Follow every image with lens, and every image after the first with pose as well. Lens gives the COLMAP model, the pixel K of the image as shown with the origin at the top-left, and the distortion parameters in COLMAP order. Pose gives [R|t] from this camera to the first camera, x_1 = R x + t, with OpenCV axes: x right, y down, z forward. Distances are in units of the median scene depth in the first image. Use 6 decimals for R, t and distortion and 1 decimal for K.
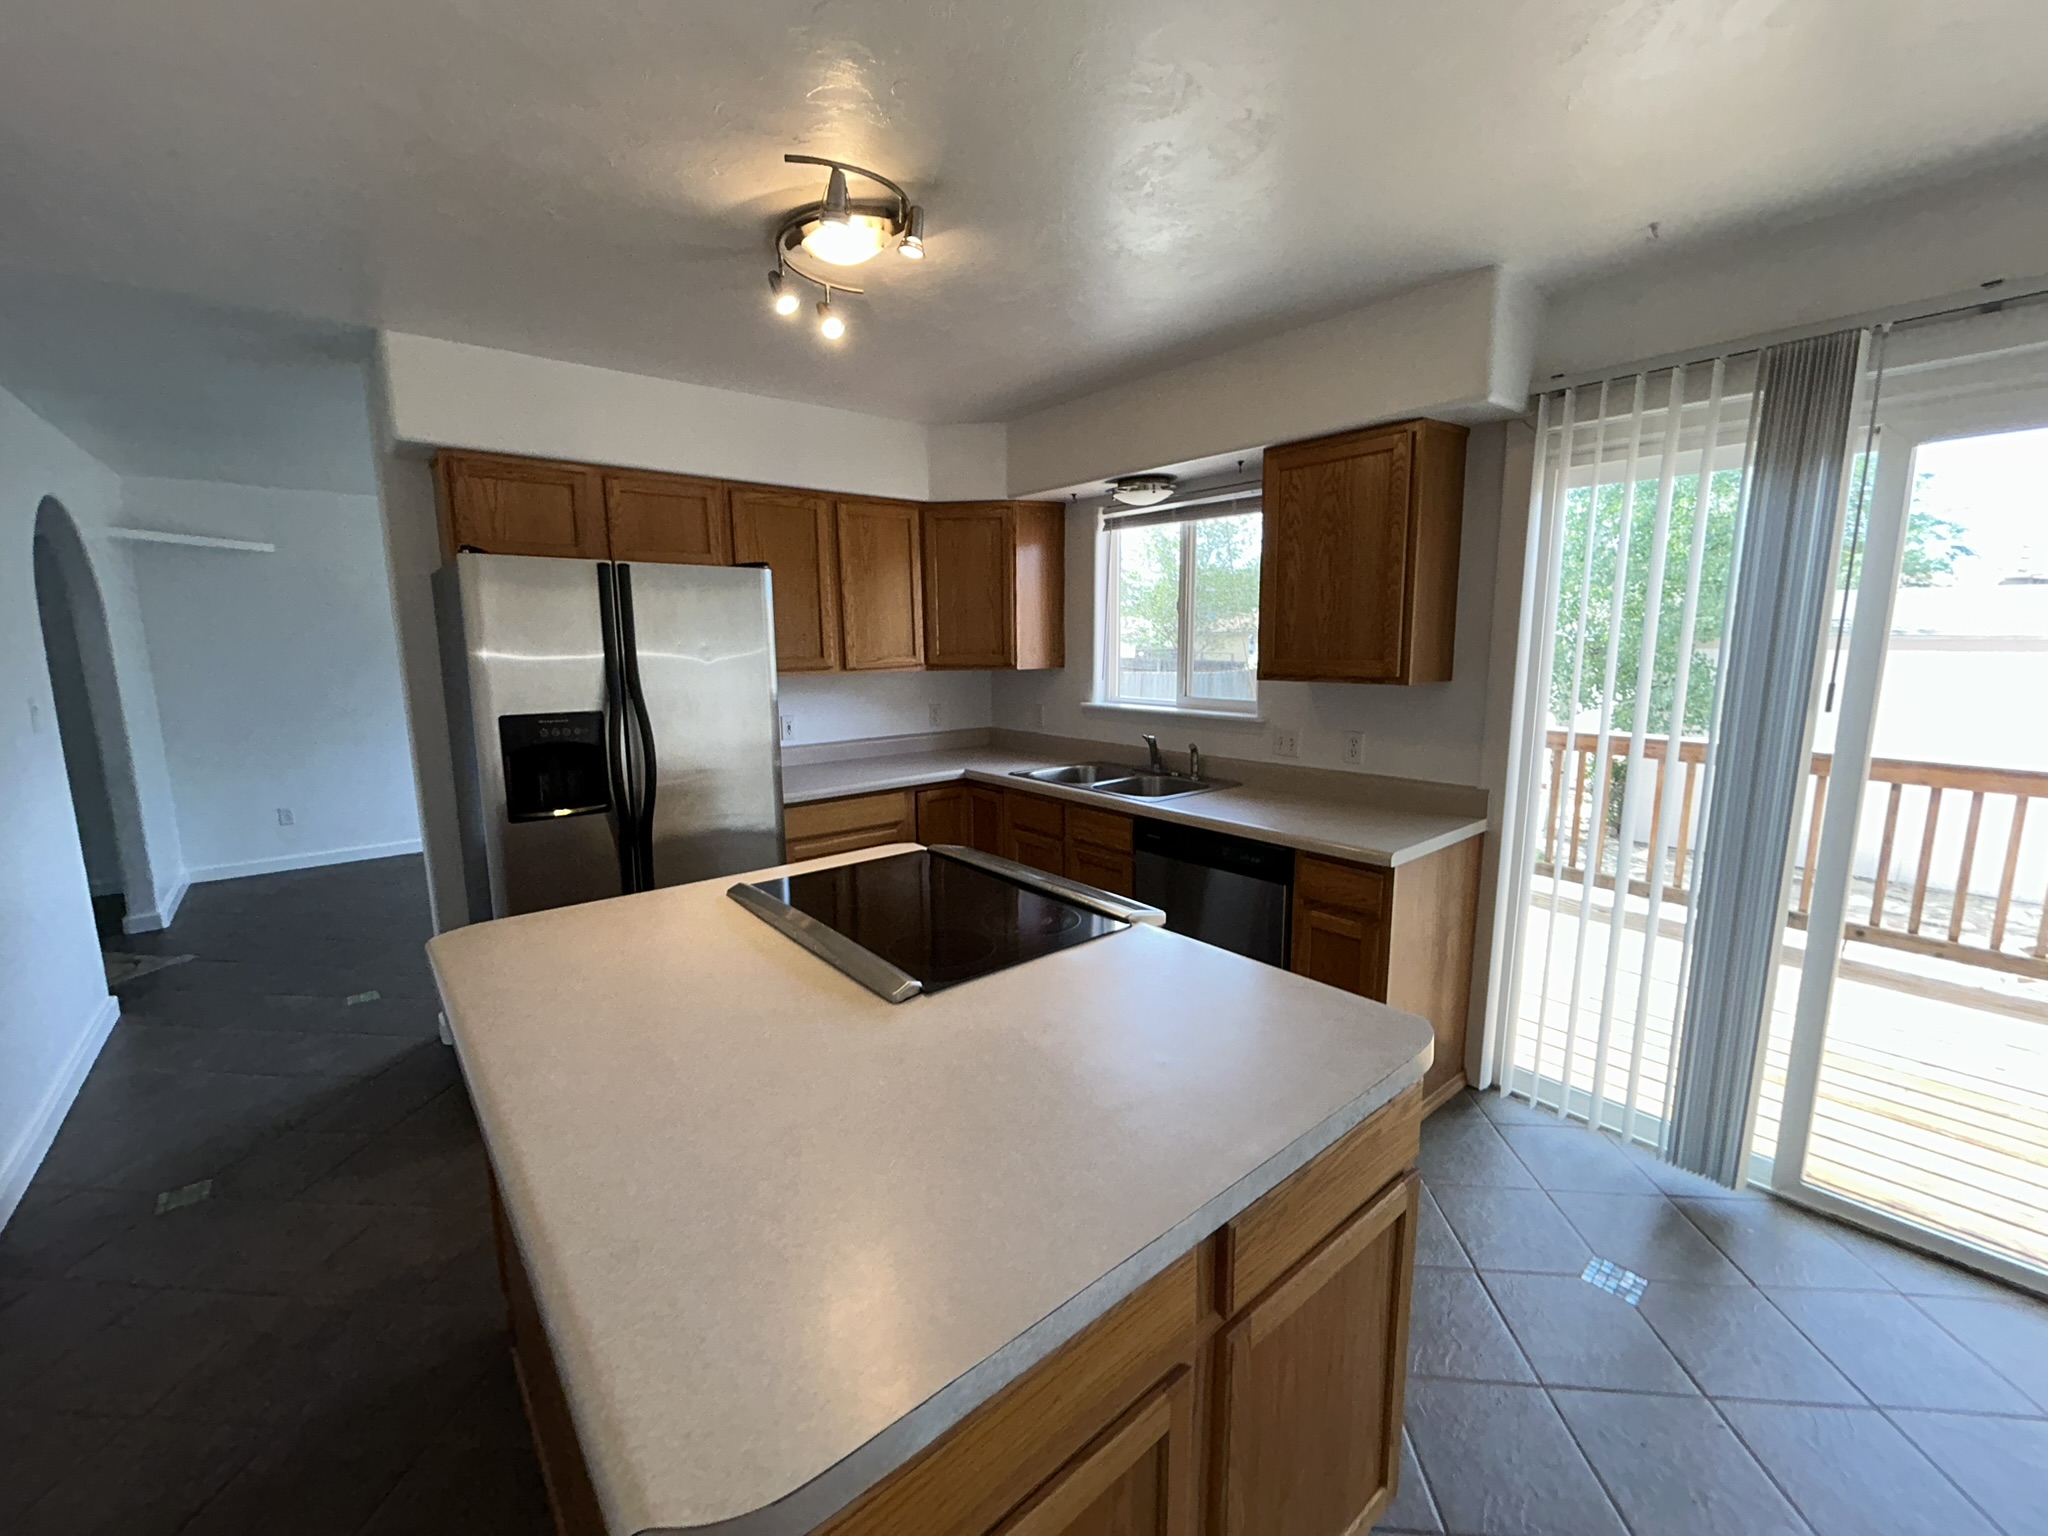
lens RADIAL K [[833.4, 0, 1020.7], [0, 833.4, 766.5], [0, 0, 1]] dist [-0.000651, -0.000094]
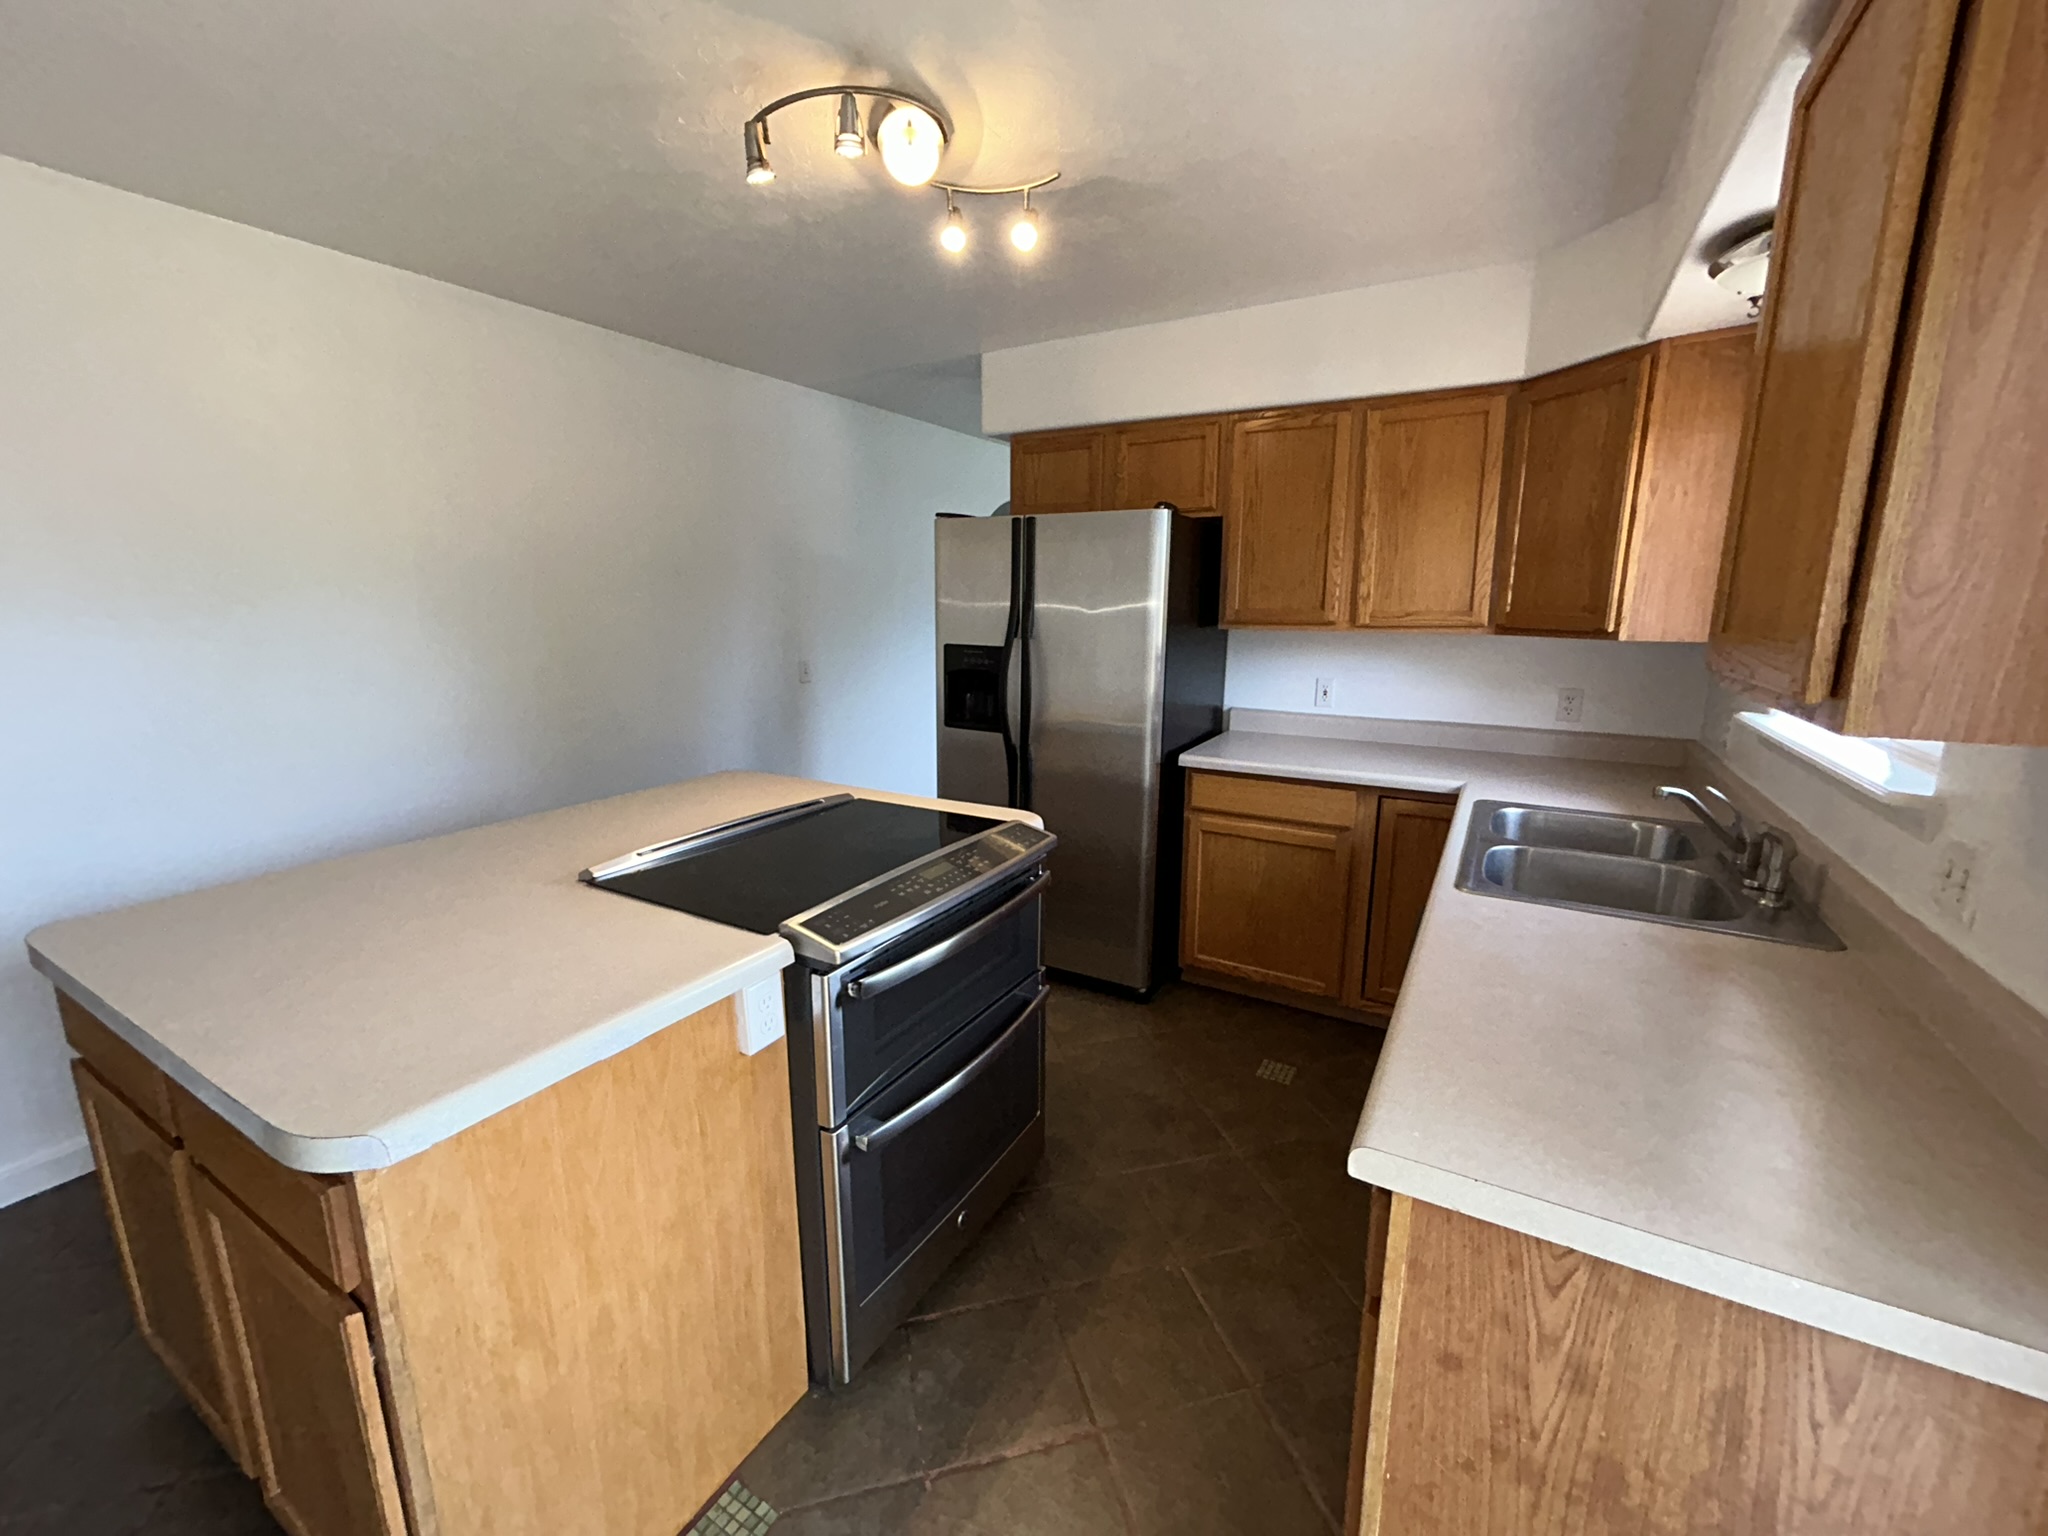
lens RADIAL K [[833.4, 0, 1022.2], [0, 833.4, 767.1], [0, 0, 1]] dist [-0.000651, -0.000094]
pose [[0.346486, 0.198373, -0.916840, 0.436916], [-0.150562, 0.976473, 0.154377, -0.060885], [0.925893, 0.084552, 0.368202, 0.431714]]
